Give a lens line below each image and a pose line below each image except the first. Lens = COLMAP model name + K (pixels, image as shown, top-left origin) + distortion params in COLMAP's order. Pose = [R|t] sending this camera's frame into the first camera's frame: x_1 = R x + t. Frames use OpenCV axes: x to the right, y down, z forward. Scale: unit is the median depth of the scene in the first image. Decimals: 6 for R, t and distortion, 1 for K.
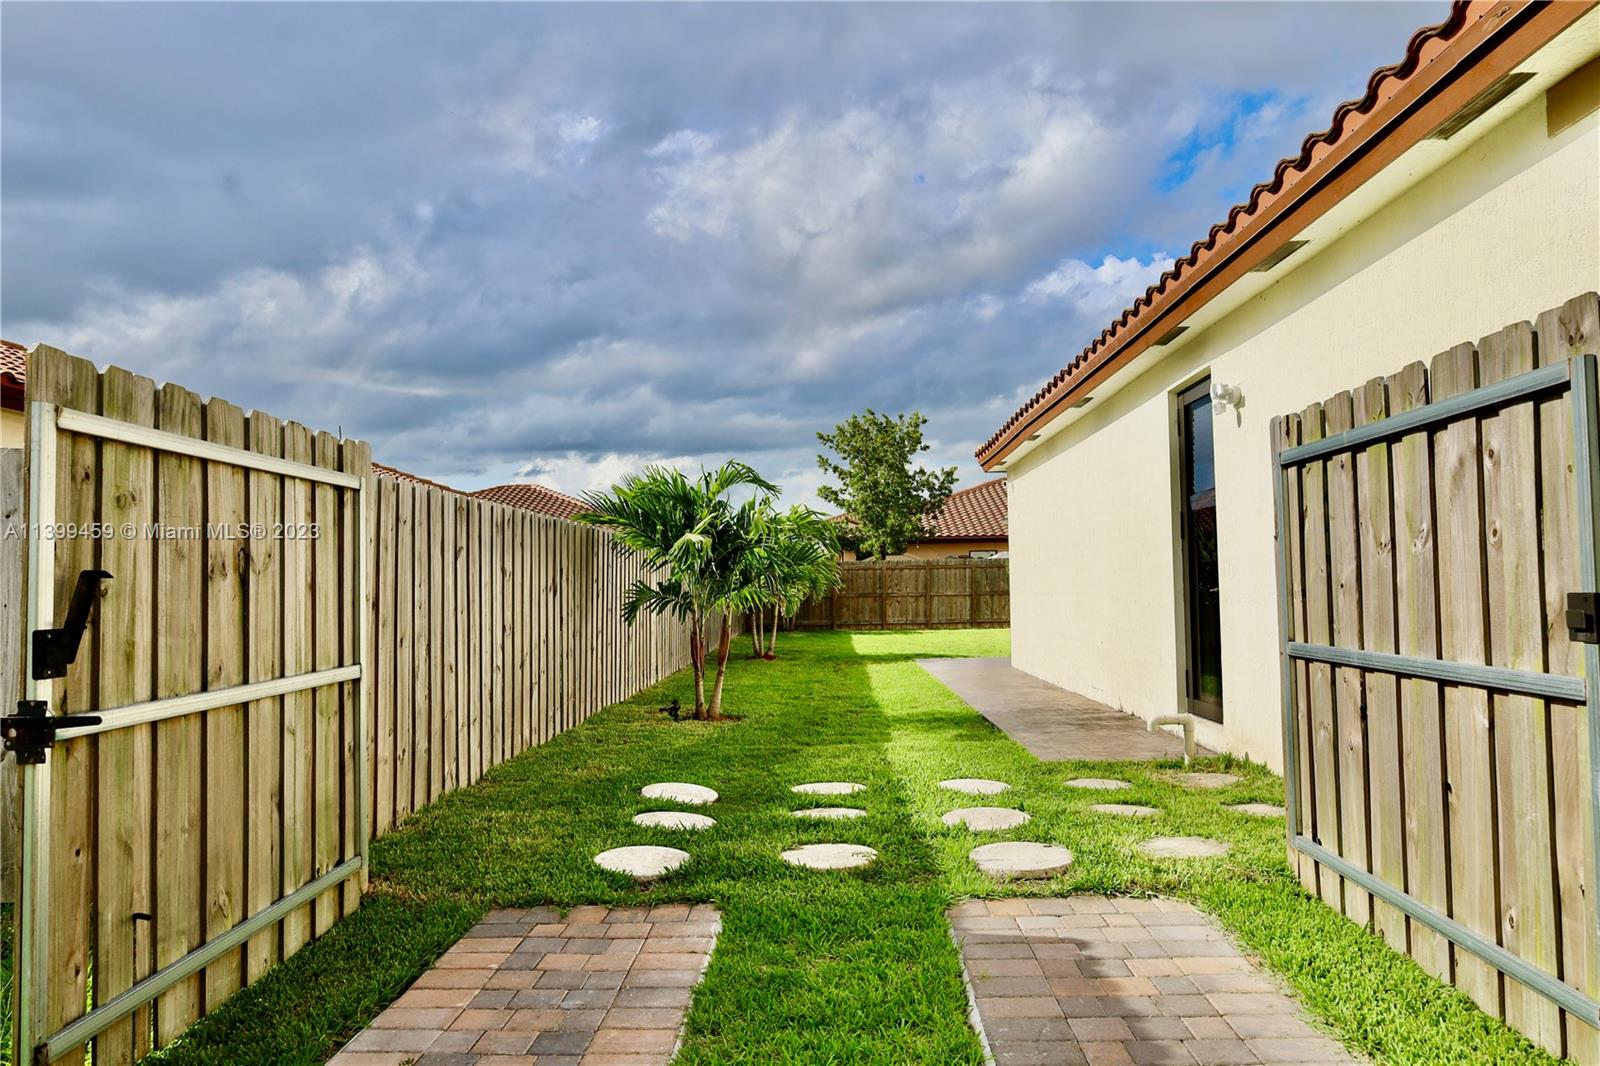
lens RADIAL K [[1090.0, 0, 798.0], [0, 1090.0, 531.5], [0, 0, 1]] dist [-0.013457, 0.008014]
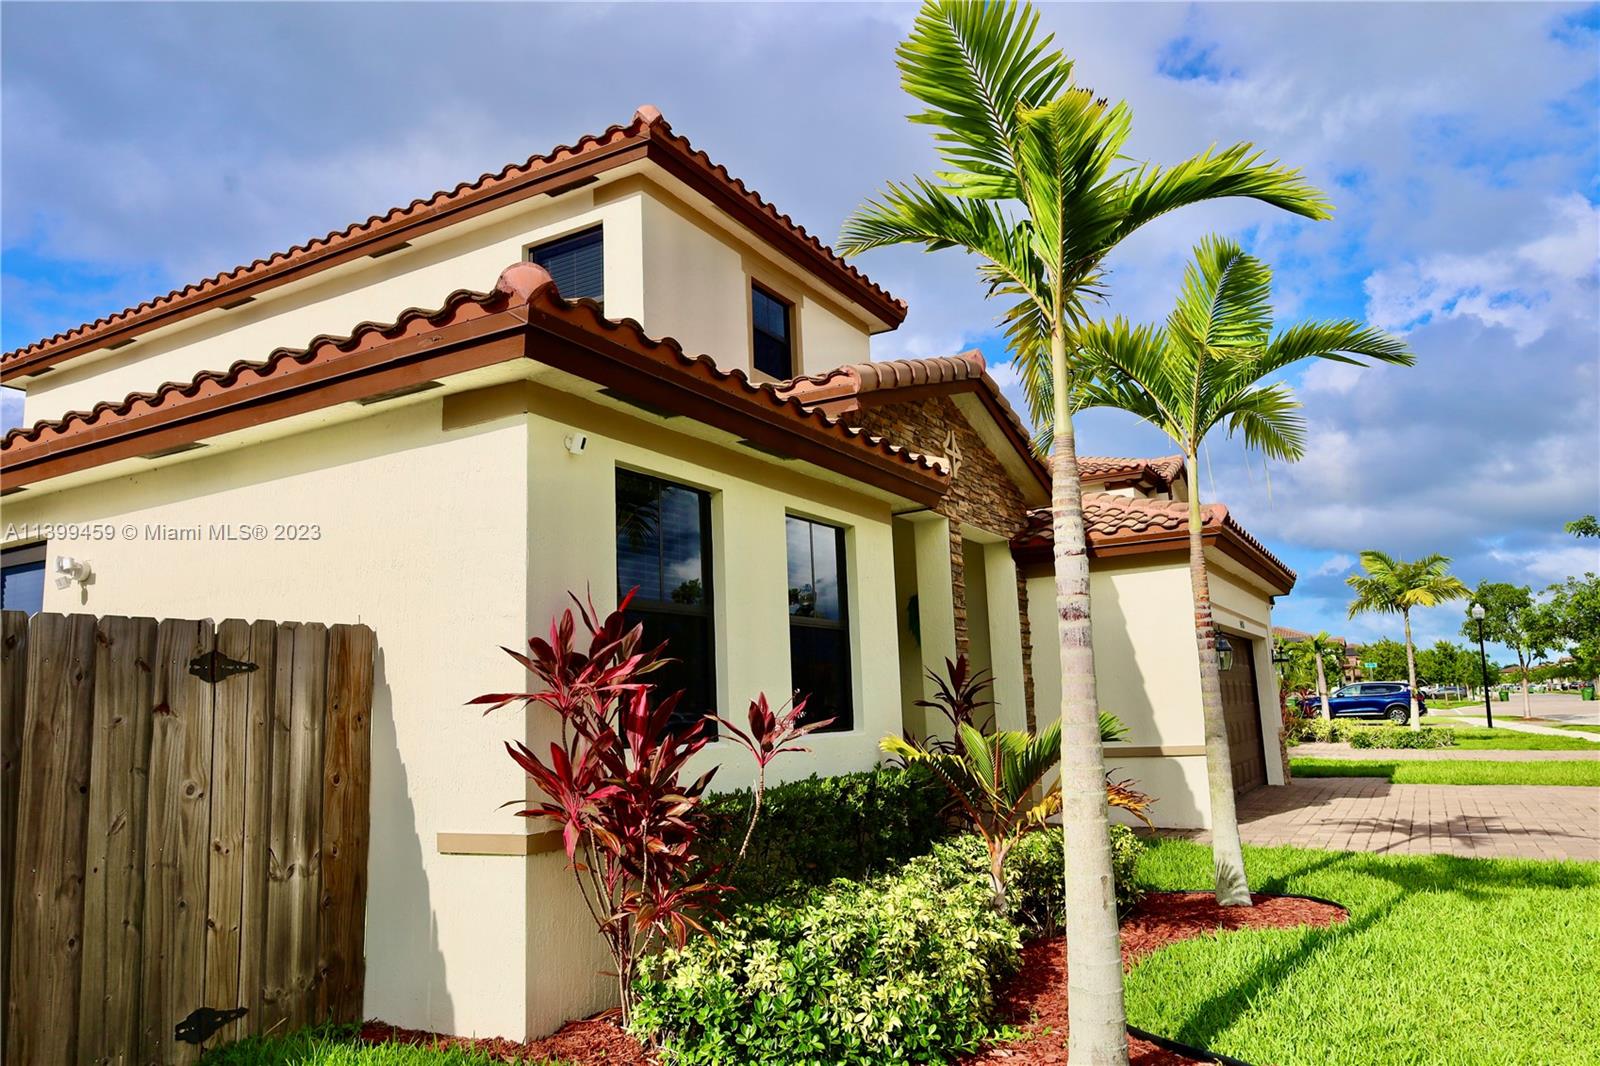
lens RADIAL K [[1090.0, 0, 806.8], [0, 1090.0, 534.5], [0, 0, 1]] dist [-0.013457, 0.008014]
pose [[0.459846, 0.143942, 0.876255, -0.035764], [-0.016410, 0.987984, -0.153685, -0.004996], [-0.887847, 0.056292, 0.456682, -0.001247]]
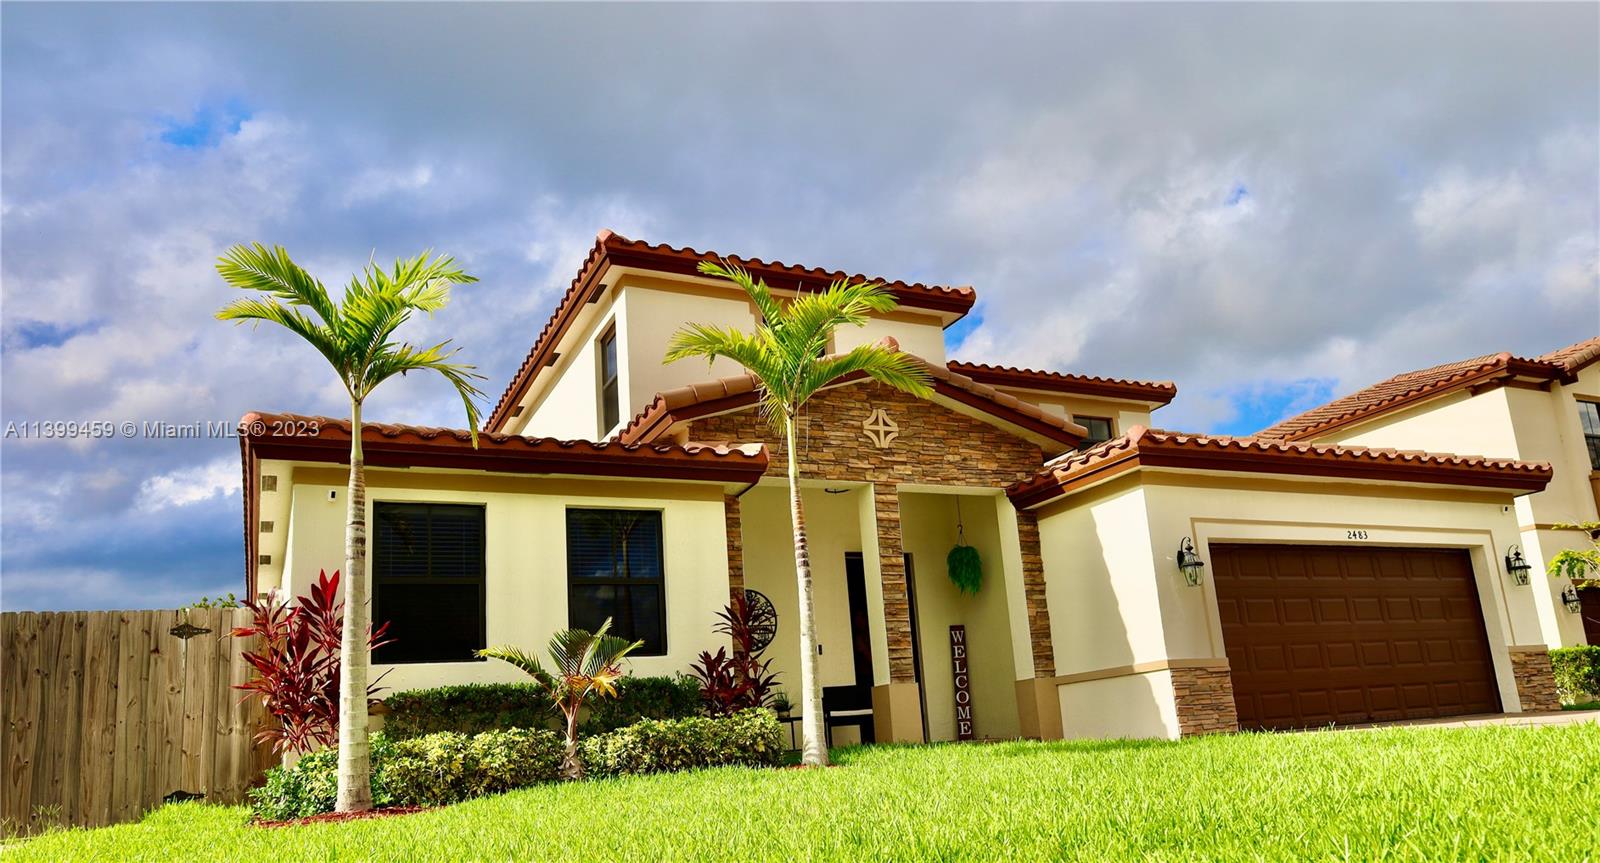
lens RADIAL K [[1088.8, 0, 806.6], [0, 1088.8, 513.7], [0, 0, 1]] dist [-0.010729, 0.005086]
pose [[0.881647, 0.056109, 0.468562, 0.077443], [0.031905, 0.983548, -0.177809, 0.021035], [-0.470830, 0.171715, 0.865352, -0.235650]]
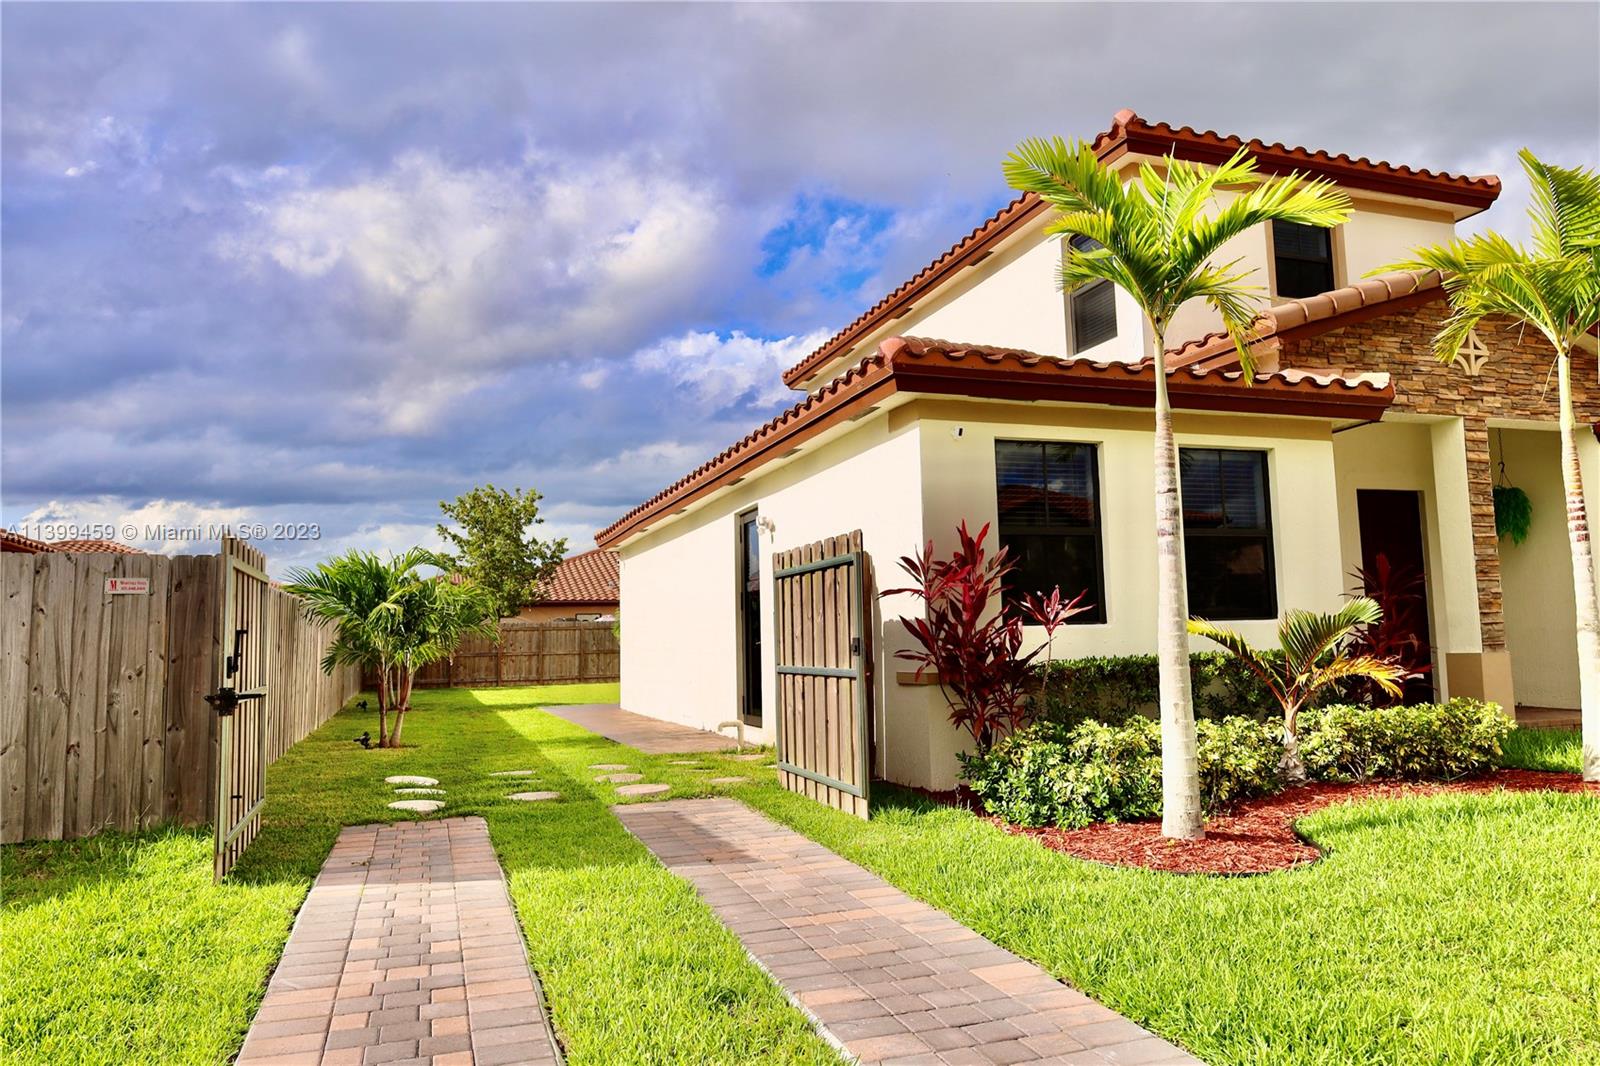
lens RADIAL K [[1090.0, 0, 808.4], [0, 1090.0, 530.8], [0, 0, 1]] dist [-0.013457, 0.008014]
pose [[0.930319, 0.032122, 0.365342, -0.035878], [-0.011159, 0.998175, -0.059347, -0.004230], [-0.366582, 0.051135, 0.928979, -0.134955]]
